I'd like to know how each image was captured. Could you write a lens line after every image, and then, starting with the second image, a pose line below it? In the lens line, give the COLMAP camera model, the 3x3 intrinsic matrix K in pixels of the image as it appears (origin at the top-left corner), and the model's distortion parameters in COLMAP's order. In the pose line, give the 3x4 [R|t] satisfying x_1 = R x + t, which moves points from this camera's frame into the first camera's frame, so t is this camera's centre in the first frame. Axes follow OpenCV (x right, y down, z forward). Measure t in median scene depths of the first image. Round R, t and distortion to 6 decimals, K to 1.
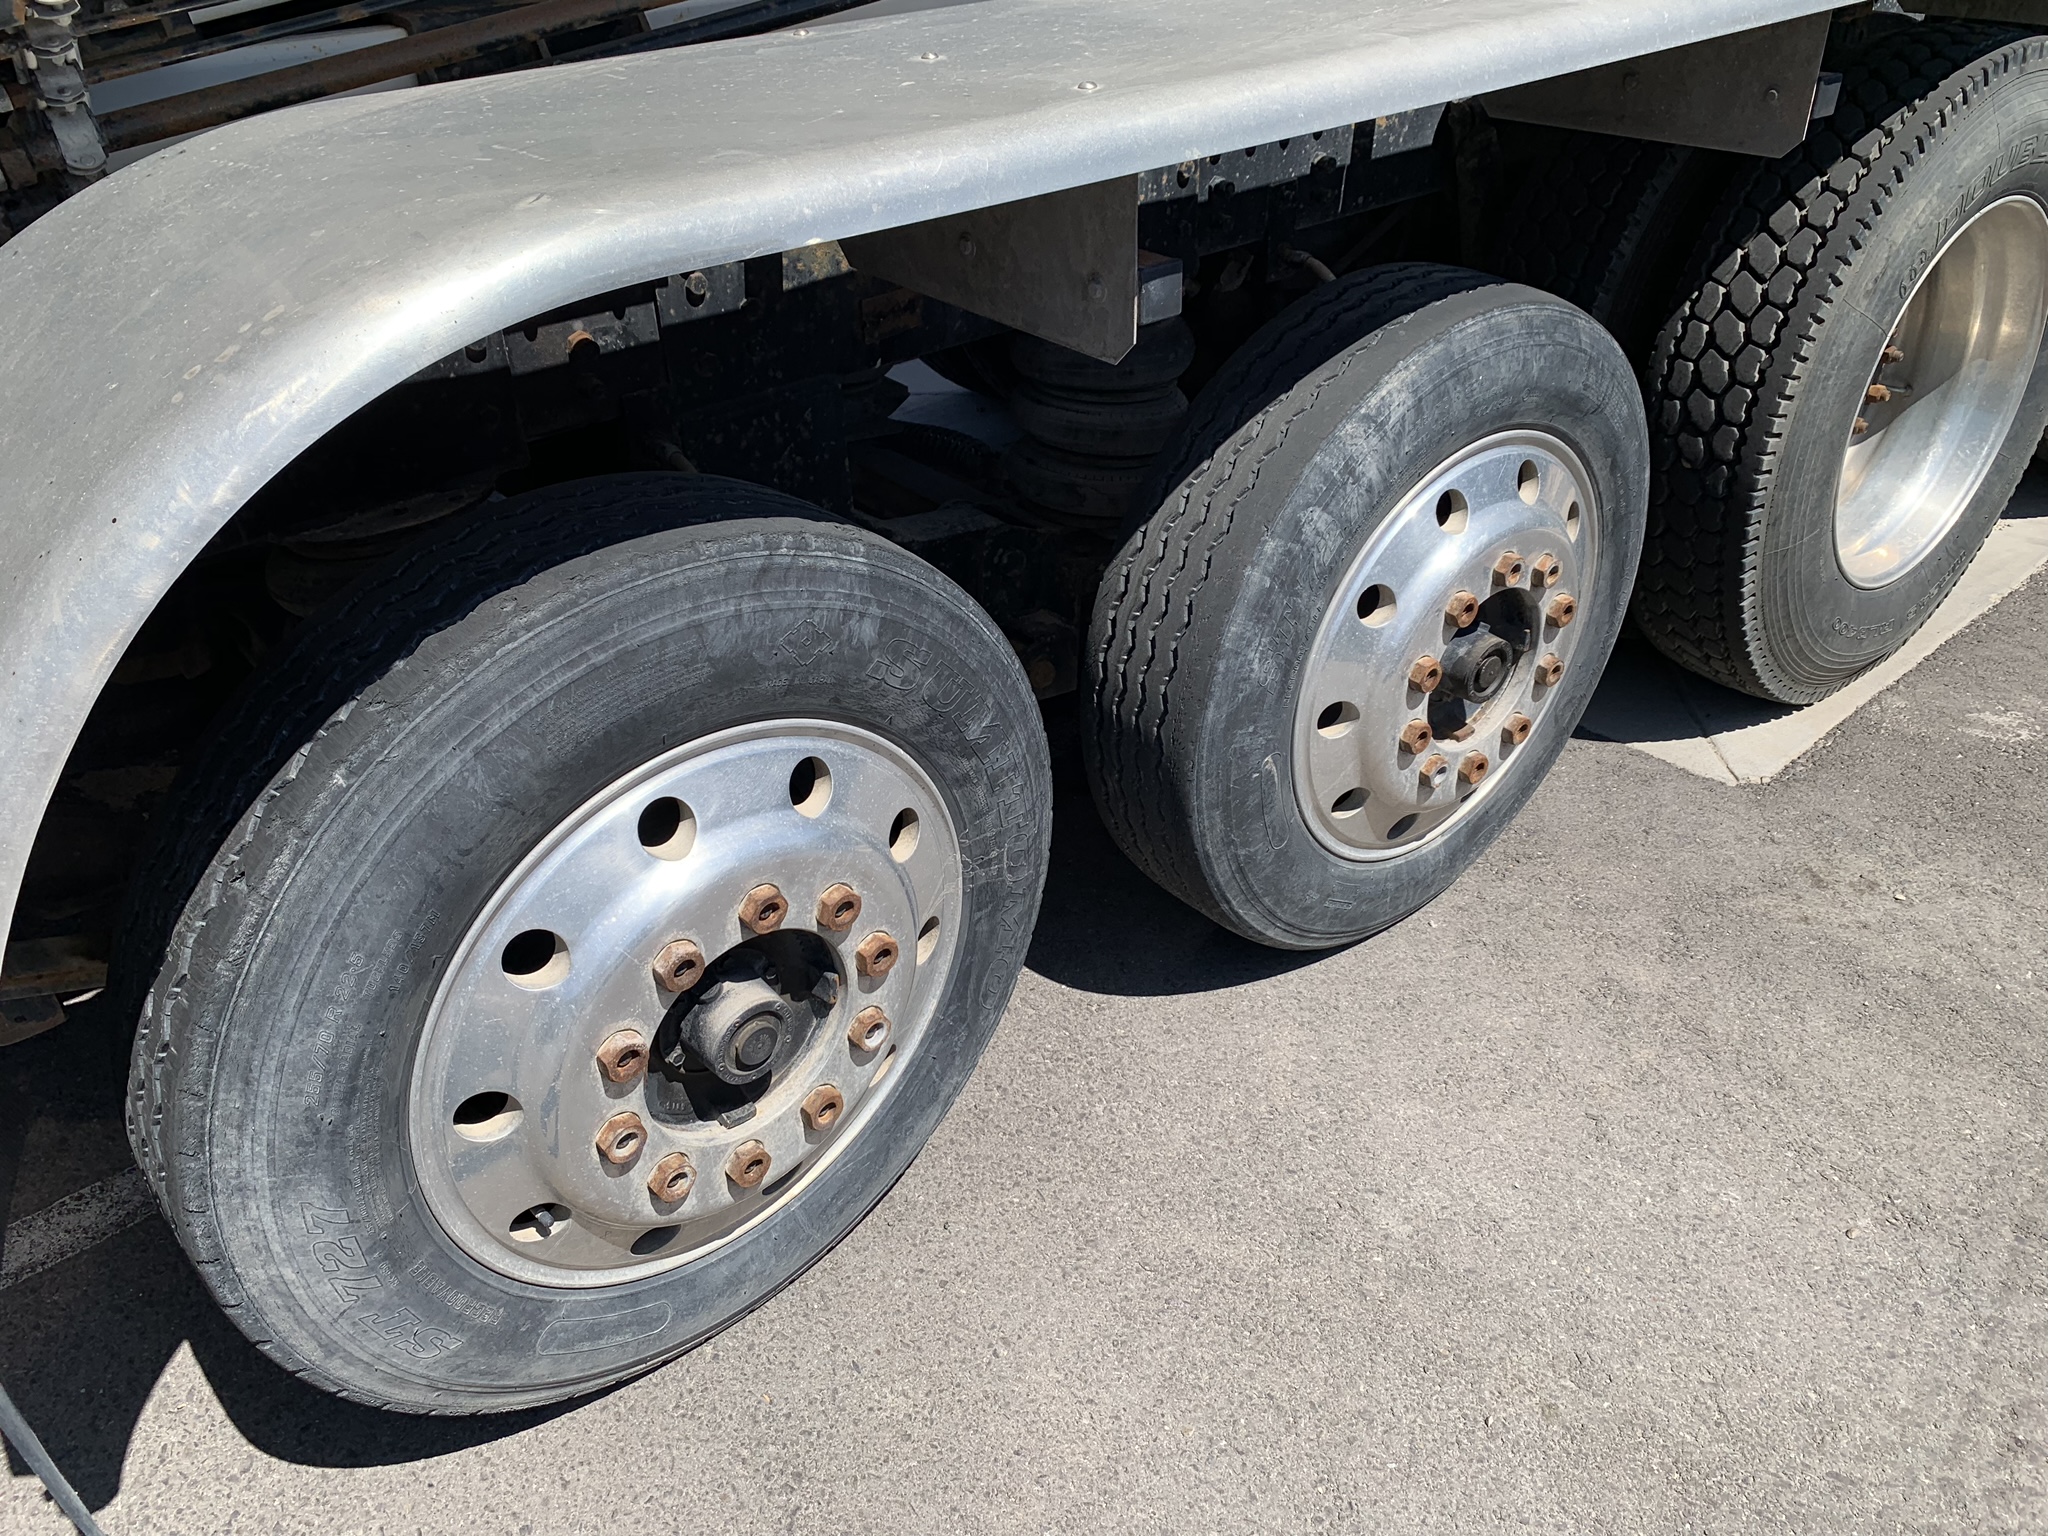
lens RADIAL K [[1709.3, 0, 1022.7], [0, 1709.3, 766.9], [0, 0, 1]] dist [0.008946, -0.002179]
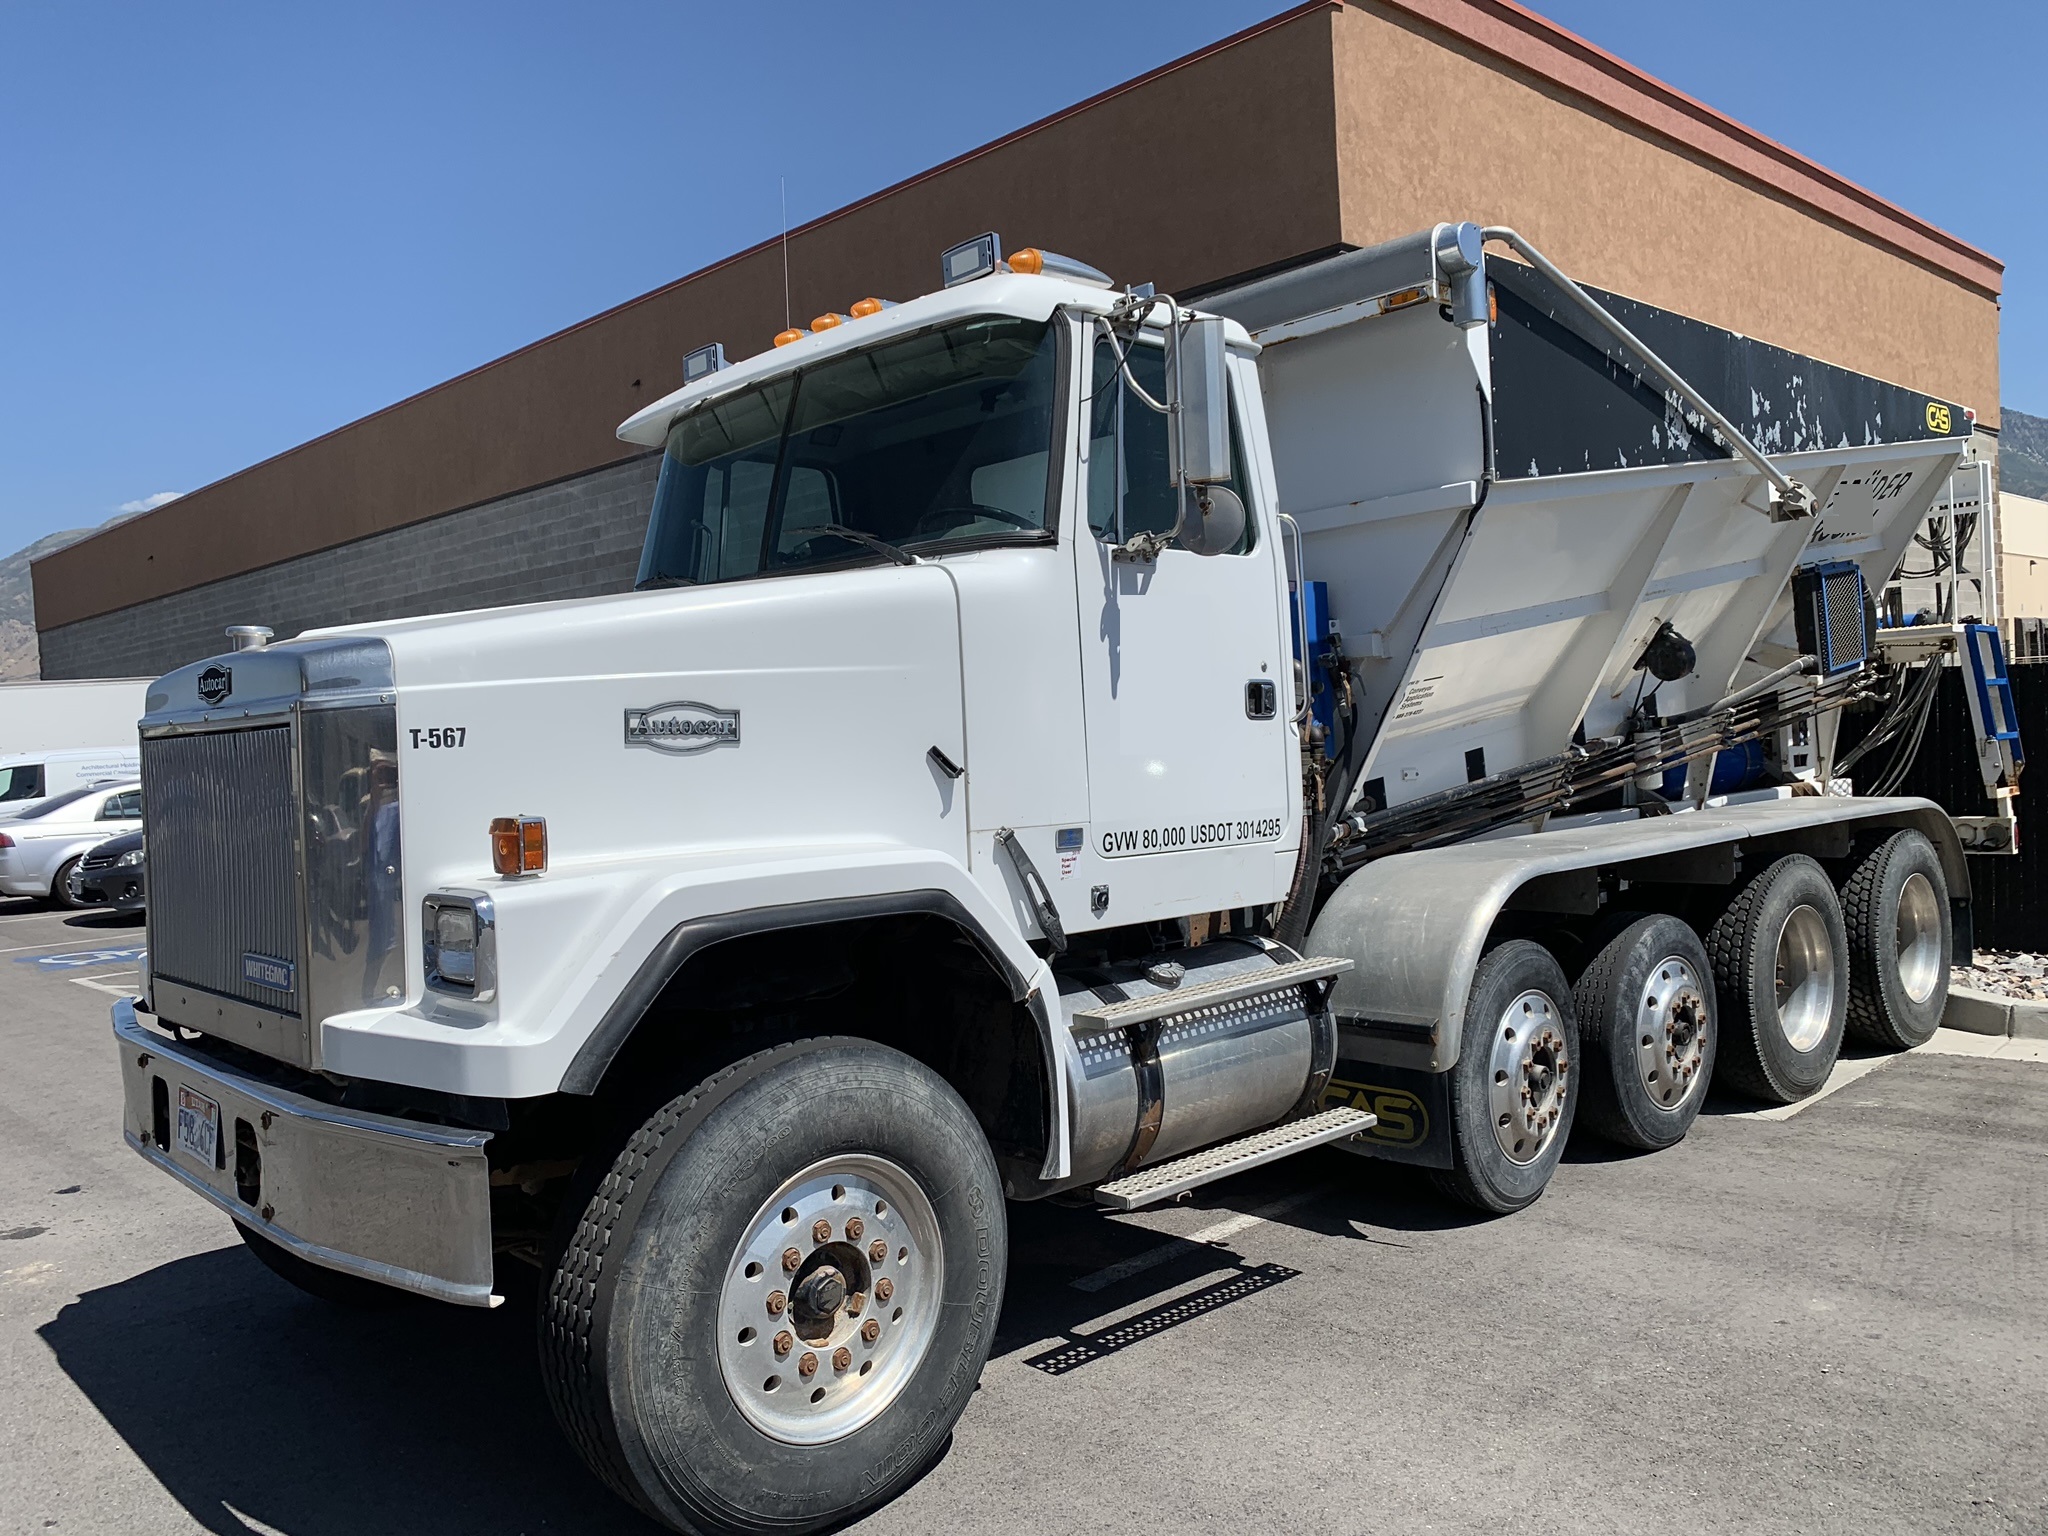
lens RADIAL K [[1557.4, 0, 1022.7], [0, 1557.4, 775.4], [0, 0, 1]] dist [0.017511, -0.011333]
pose [[0.998388, -0.034687, 0.044923, -1.122454], [0.052959, 0.853988, -0.517591, 1.023414], [-0.020410, 0.519135, 0.854448, -1.767308]]
